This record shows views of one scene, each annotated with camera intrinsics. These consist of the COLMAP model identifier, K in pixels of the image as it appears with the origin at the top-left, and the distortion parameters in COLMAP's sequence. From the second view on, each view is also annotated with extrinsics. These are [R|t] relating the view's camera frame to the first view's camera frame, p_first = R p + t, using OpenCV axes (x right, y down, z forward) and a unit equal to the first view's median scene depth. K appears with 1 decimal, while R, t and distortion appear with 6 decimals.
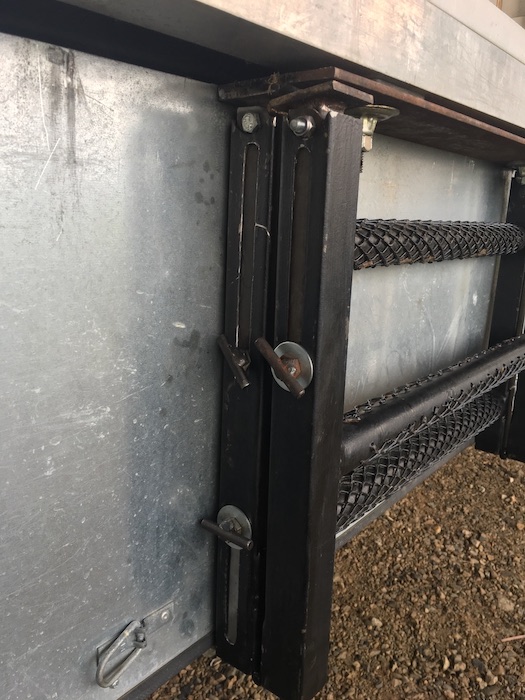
lens RADIAL K [[586.7, 0, 259.6], [0, 586.7, 350.4], [0, 0, 1]] dist [0.060776, -0.089280]
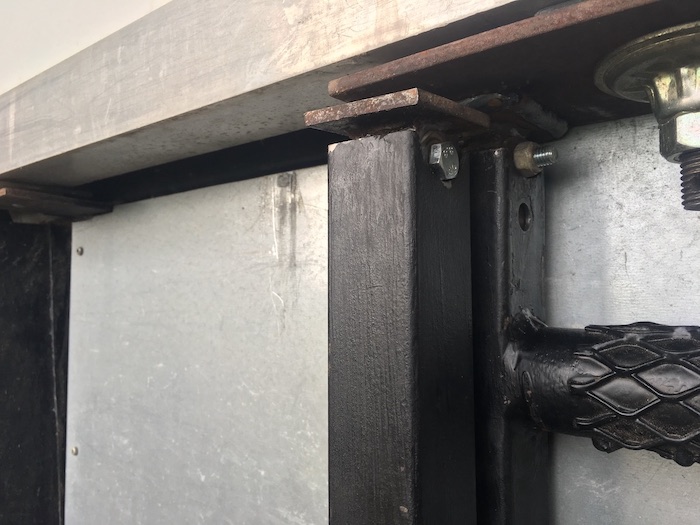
lens RADIAL K [[586.7, 0, 349.0], [0, 586.7, 256.4], [0, 0, 1]] dist [0.060776, -0.089280]
pose [[-0.002719, -0.095286, -0.995446, 0.762656], [-0.231797, 0.968398, -0.092064, -0.261388], [0.972760, 0.230492, -0.024720, 1.133620]]
